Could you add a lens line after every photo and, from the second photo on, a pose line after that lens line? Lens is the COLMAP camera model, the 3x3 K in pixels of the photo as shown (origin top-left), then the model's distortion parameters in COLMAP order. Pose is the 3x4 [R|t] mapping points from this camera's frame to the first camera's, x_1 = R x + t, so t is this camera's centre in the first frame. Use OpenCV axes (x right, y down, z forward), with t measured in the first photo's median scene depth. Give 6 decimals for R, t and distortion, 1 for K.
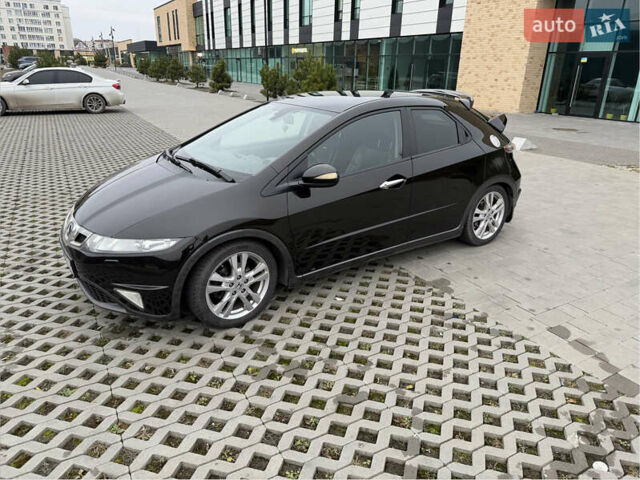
lens RADIAL K [[454.9, 0, 319.4], [0, 454.9, 229.3], [0, 0, 1]] dist [0.060872, -0.076502]
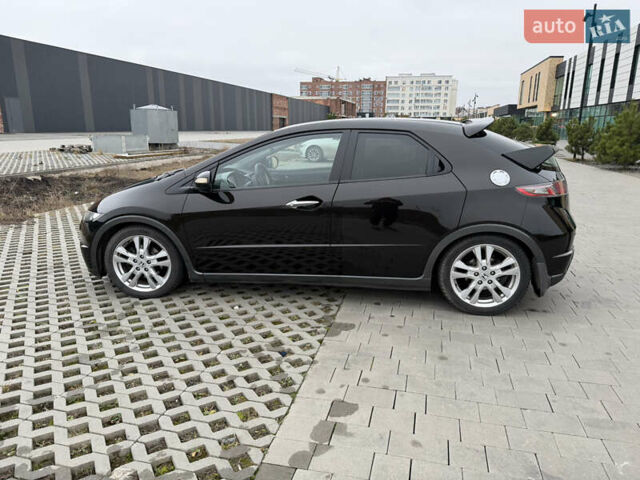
lens RADIAL K [[452.1, 0, 325.6], [0, 452.1, 225.8], [0, 0, 1]] dist [0.051490, -0.060802]
pose [[0.727256, 0.130103, -0.673922, 0.080712], [-0.219843, 0.974296, -0.049149, -0.001931], [0.650205, 0.183901, 0.737166, 0.032528]]
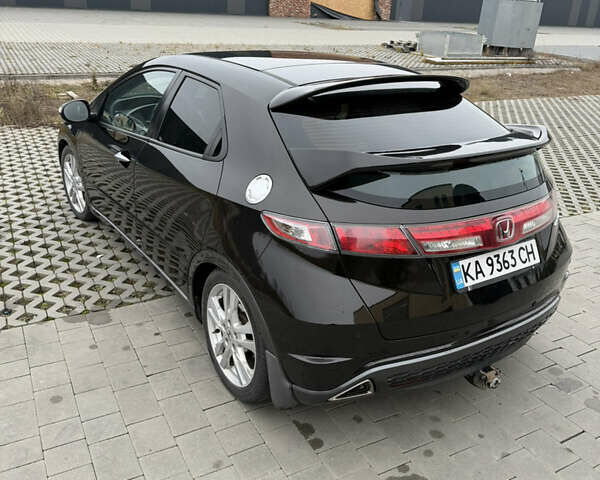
lens RADIAL K [[562.3, 0, 300.9], [0, 562.3, 227.1], [0, 0, 1]] dist [0.087895, -0.158780]
pose [[-0.013379, 0.350408, -0.936501, 0.105041], [-0.377008, 0.865694, 0.329301, -0.041596], [0.926113, 0.357475, 0.120524, 0.115867]]
